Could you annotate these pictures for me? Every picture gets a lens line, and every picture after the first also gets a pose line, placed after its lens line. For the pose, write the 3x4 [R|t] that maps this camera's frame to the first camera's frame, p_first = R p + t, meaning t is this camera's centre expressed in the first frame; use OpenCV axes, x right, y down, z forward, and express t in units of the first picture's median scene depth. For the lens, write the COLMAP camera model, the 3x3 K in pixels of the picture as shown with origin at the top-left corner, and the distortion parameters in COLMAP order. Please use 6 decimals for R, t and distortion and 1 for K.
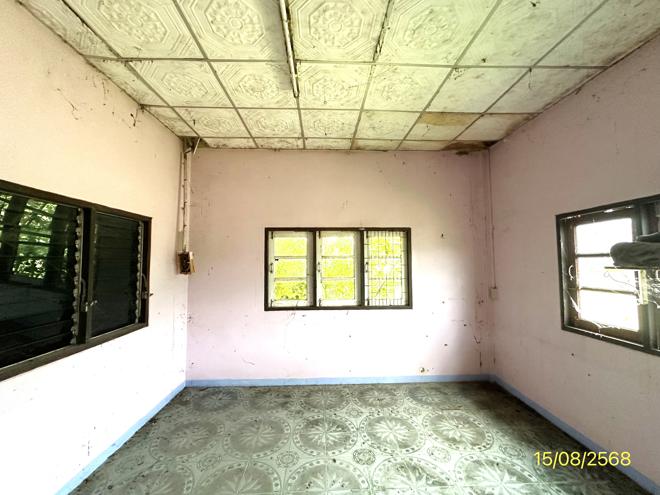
lens RADIAL K [[265.3, 0, 330.4], [0, 265.3, 246.6], [0, 0, 1]] dist [-0.000437, 0.000433]
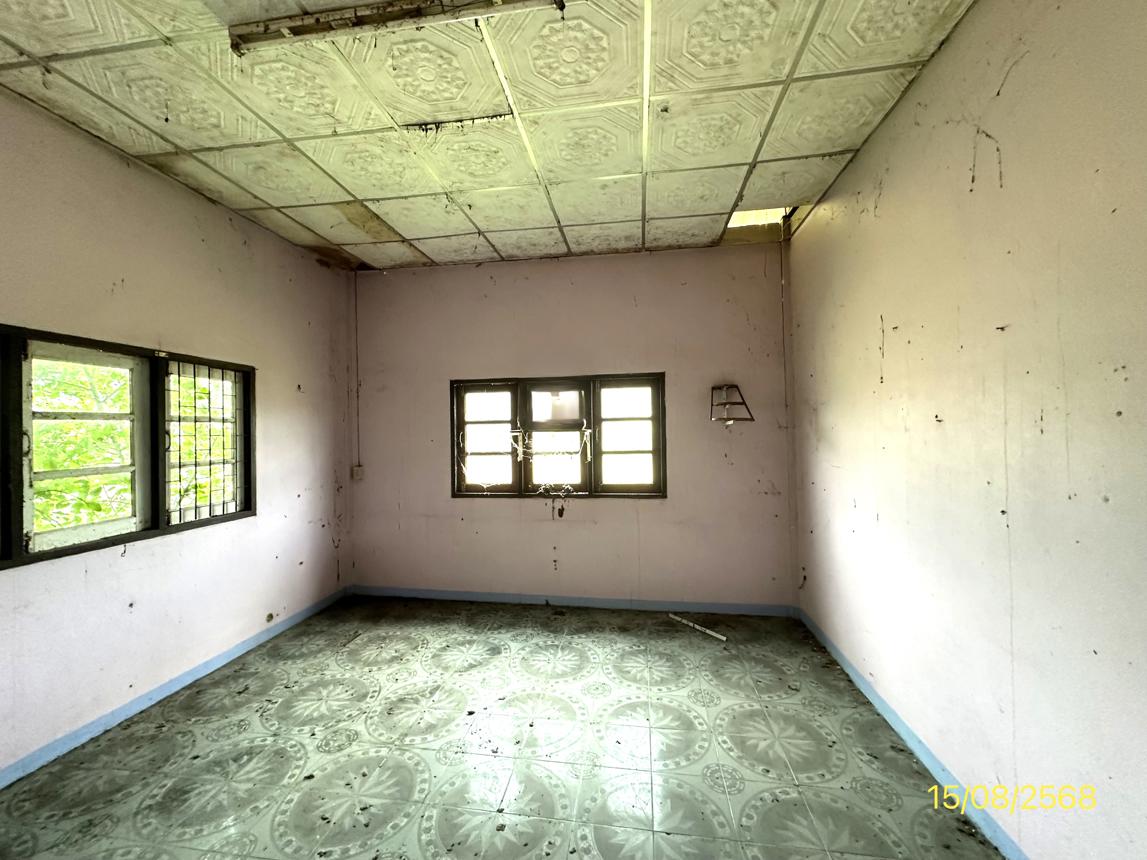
lens RADIAL K [[461.0, 0, 576.5], [0, 461.0, 427.9], [0, 0, 1]] dist [-0.000437, 0.000433]
pose [[0.172606, 0.011404, 0.984925, -0.642131], [-0.041266, 0.999139, -0.004336, 0.038426], [-0.984126, -0.039895, 0.172928, 0.231073]]
